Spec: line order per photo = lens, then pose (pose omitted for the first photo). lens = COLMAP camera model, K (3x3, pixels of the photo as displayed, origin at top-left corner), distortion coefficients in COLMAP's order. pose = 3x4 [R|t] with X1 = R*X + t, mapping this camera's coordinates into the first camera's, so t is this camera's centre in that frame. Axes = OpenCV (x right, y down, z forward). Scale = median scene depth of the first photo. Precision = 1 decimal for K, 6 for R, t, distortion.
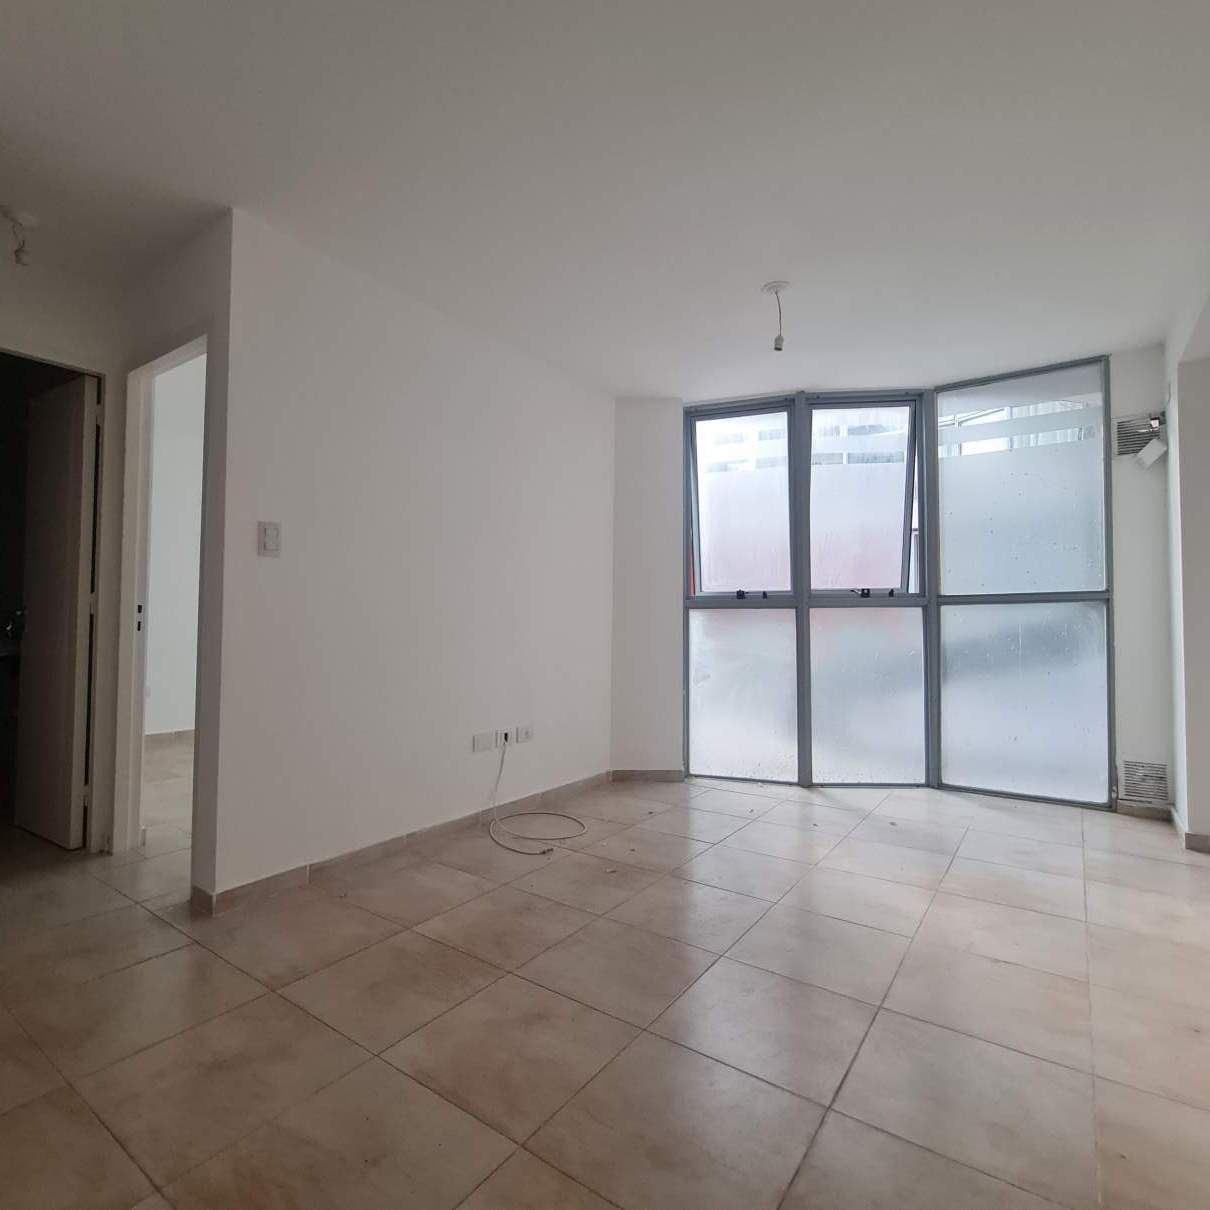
lens RADIAL K [[659.5, 0, 605.9], [0, 659.5, 598.1], [0, 0, 1]] dist [0.004199, -0.002594]
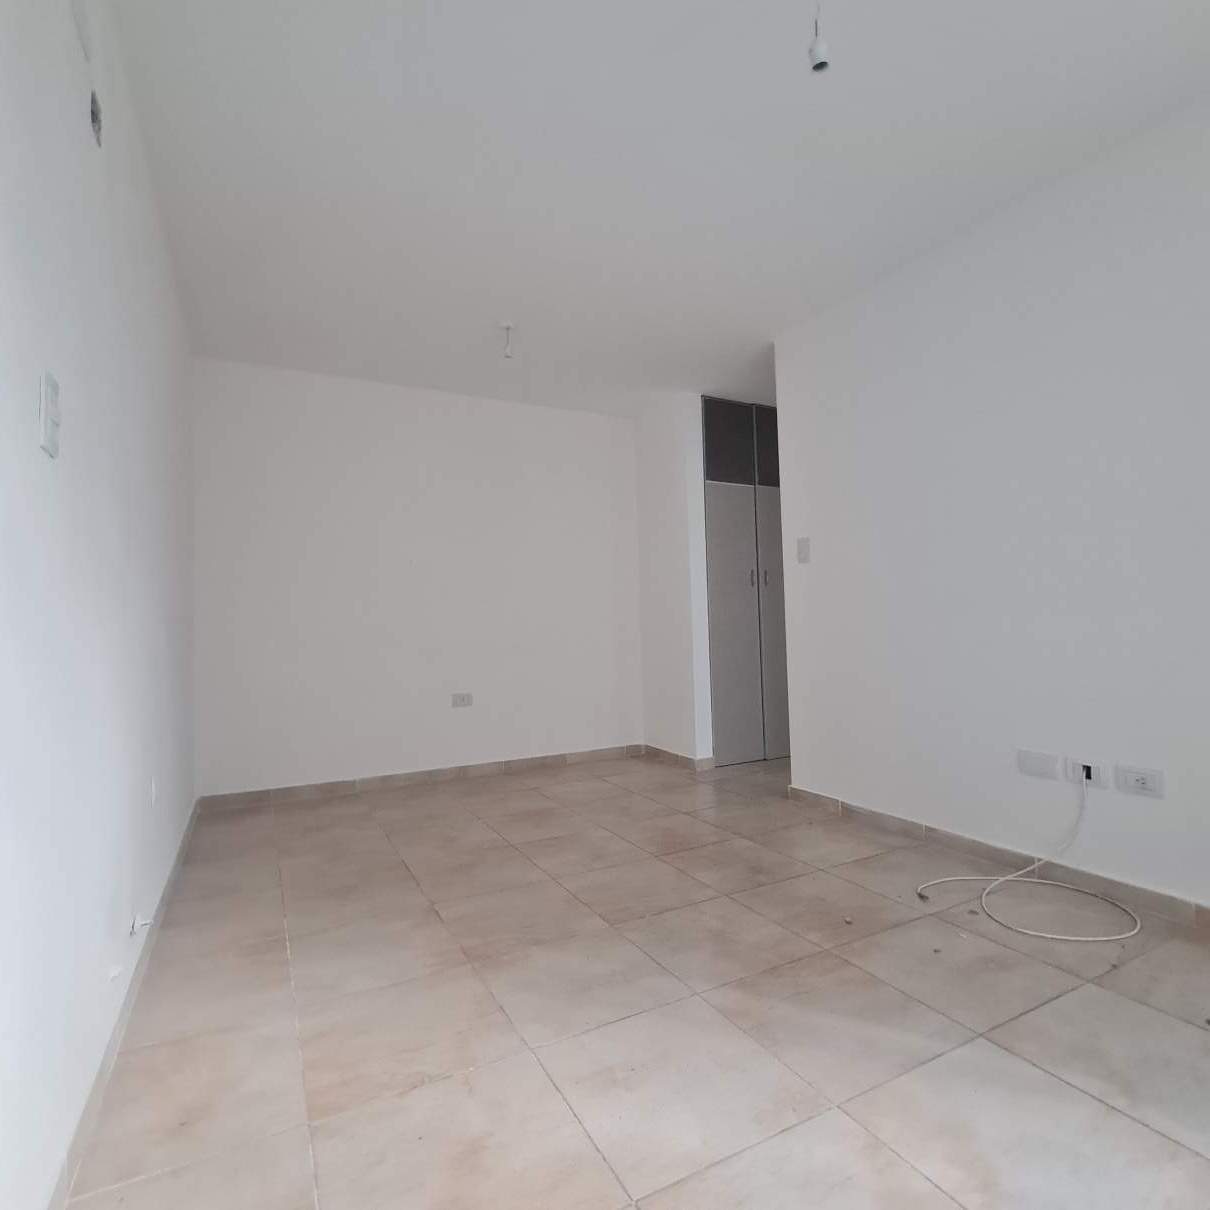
lens RADIAL K [[660.0, 0, 602.5], [0, 660.0, 598.2], [0, 0, 1]] dist [-0.000412, 0.001847]
pose [[-0.451059, -0.034550, -0.891825, 0.625245], [0.053794, 0.996381, -0.065809, 0.051572], [0.890872, -0.077659, -0.447568, 0.827691]]
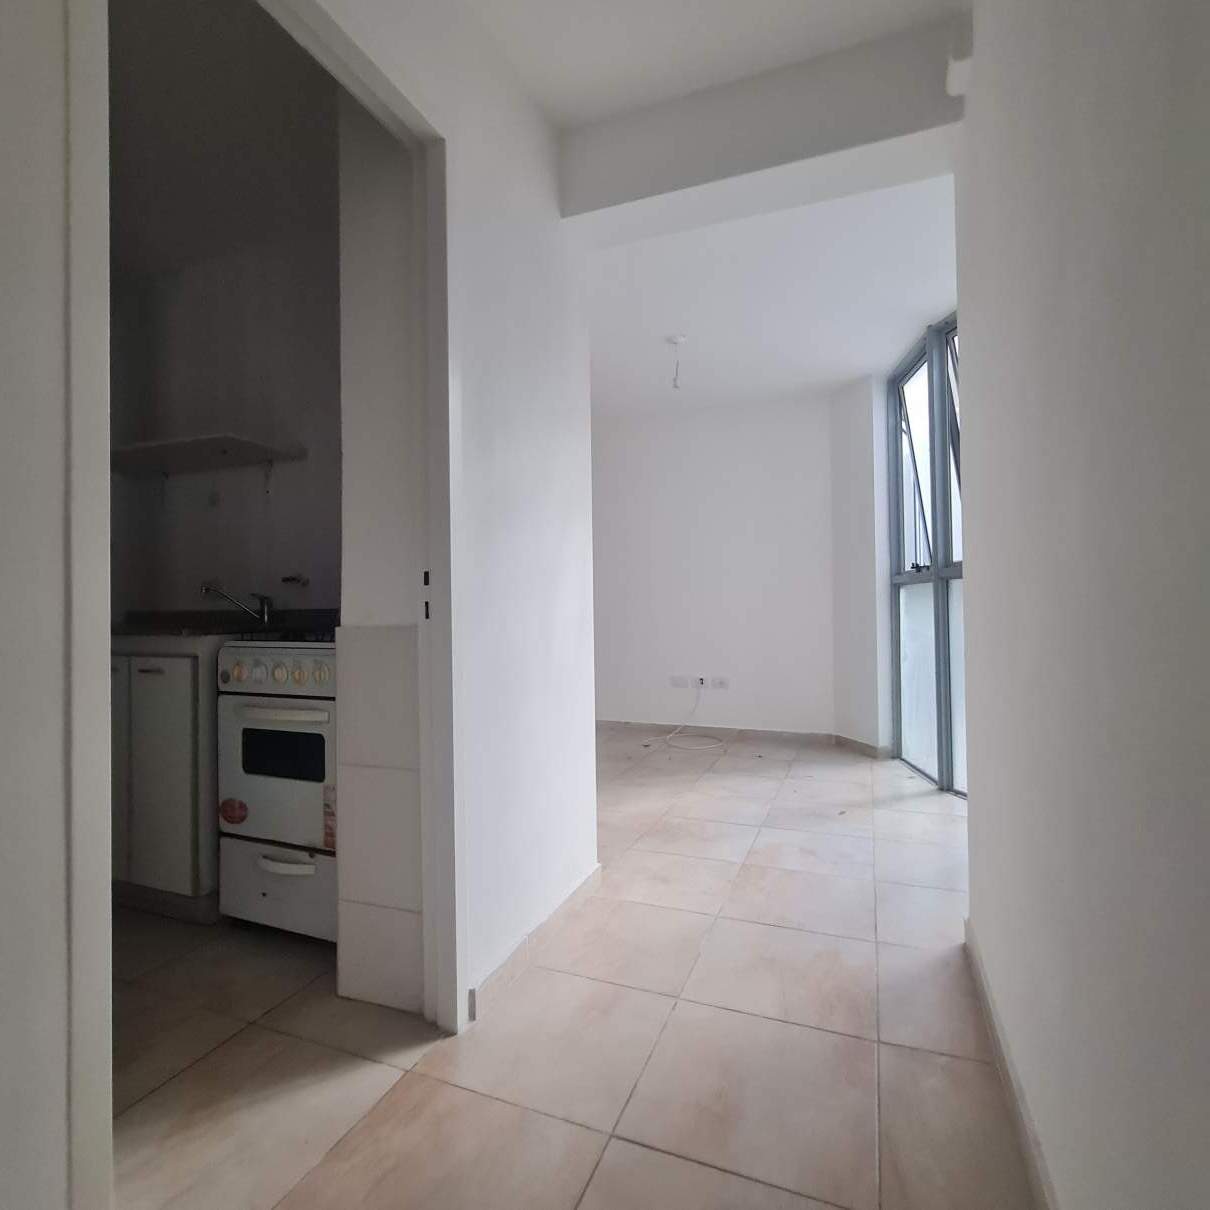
lens RADIAL K [[660.9, 0, 606.8], [0, 660.9, 601.0], [0, 0, 1]] dist [-0.002932, 0.000160]
pose [[0.236864, -0.018919, -0.971358, 1.158681], [0.047014, 0.998862, -0.007990, 0.032216], [0.970405, -0.043774, 0.237484, 0.429596]]
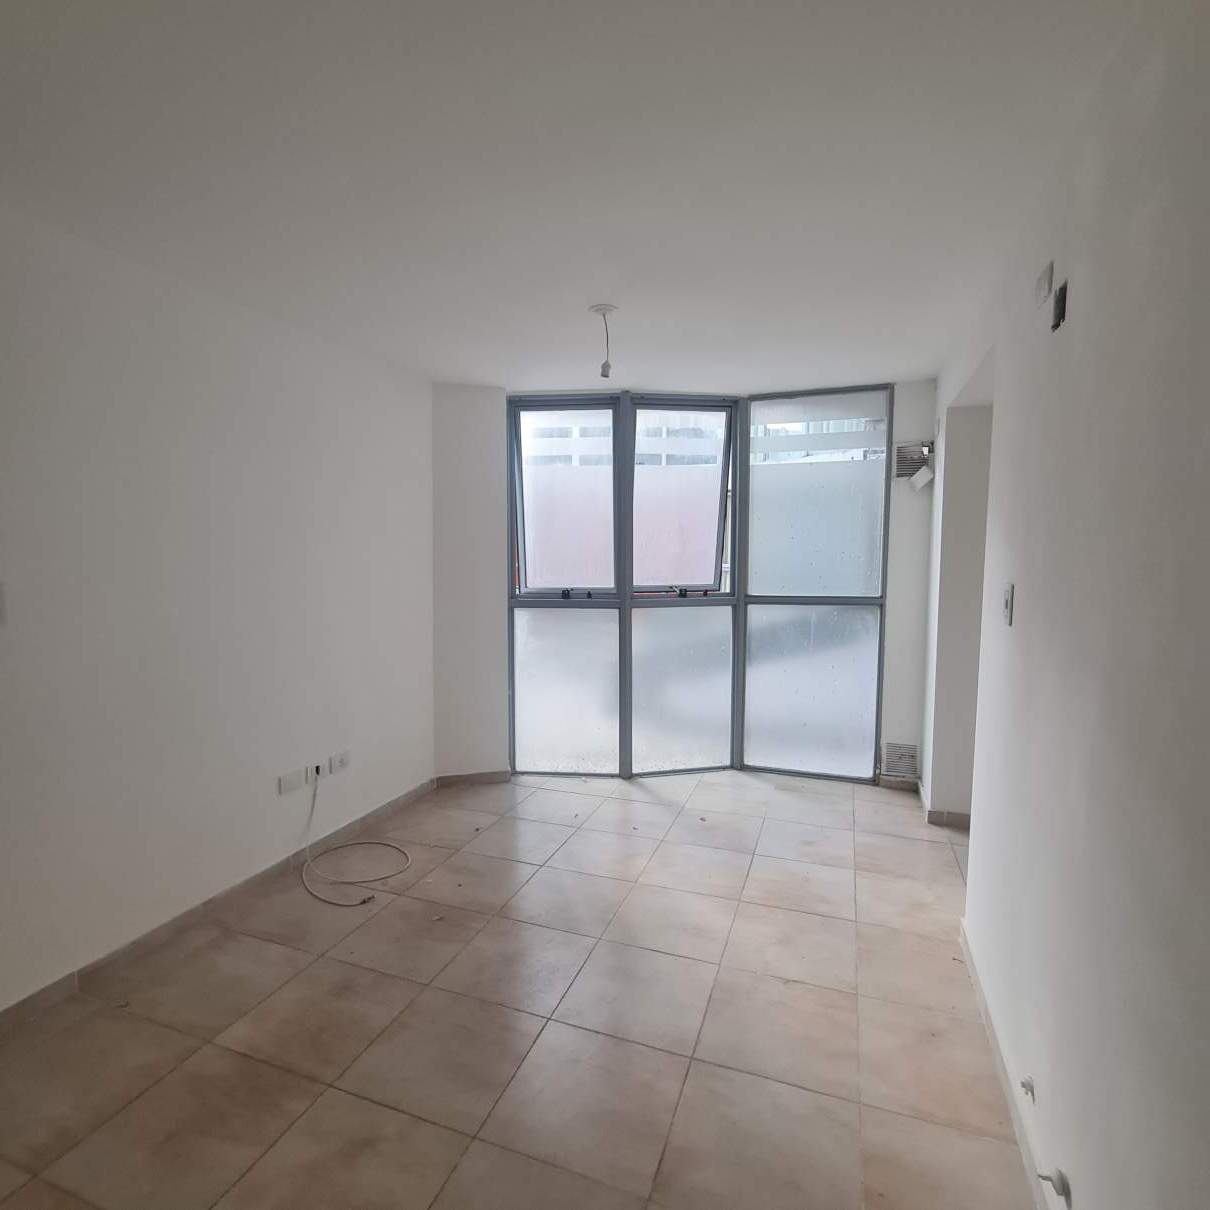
lens RADIAL K [[660.0, 0, 602.5], [0, 660.0, 598.2], [0, 0, 1]] dist [-0.000412, 0.001847]
pose [[0.966422, -0.019999, 0.256182, 0.002299], [-0.007328, 0.994416, 0.105276, -0.123389], [-0.256857, -0.103619, 0.960879, 0.029686]]
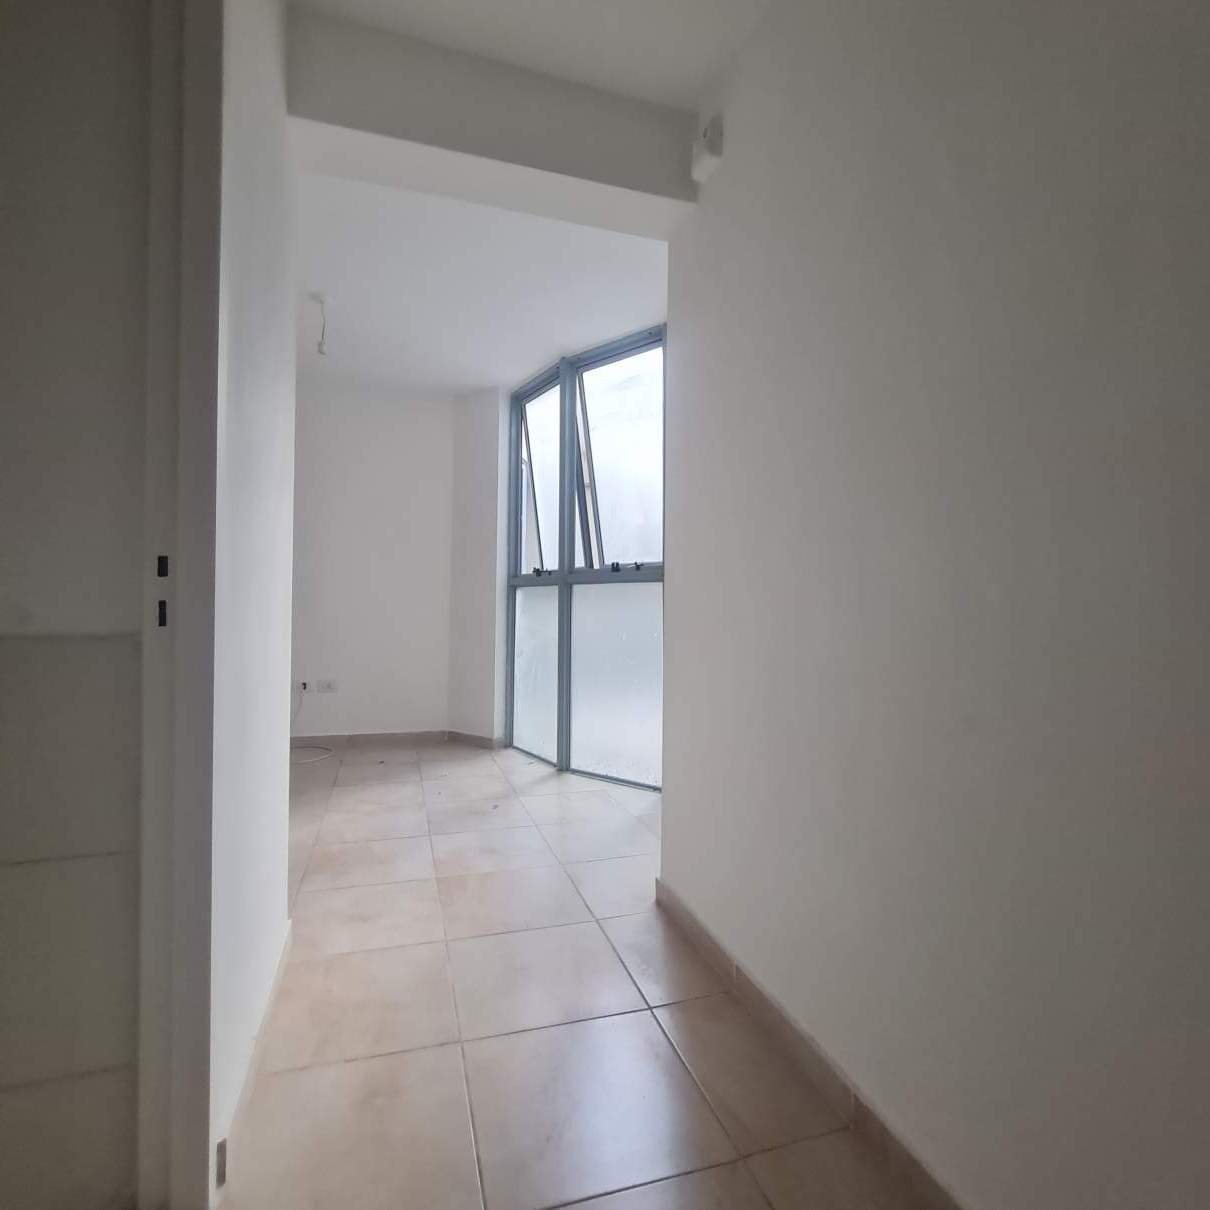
lens RADIAL K [[660.0, 0, 602.5], [0, 660.0, 598.2], [0, 0, 1]] dist [-0.000412, 0.001847]
pose [[0.794481, 0.001235, -0.607287, 1.047048], [0.012296, 0.999760, 0.018119, 0.019943], [0.607164, -0.021863, 0.794276, 0.306779]]
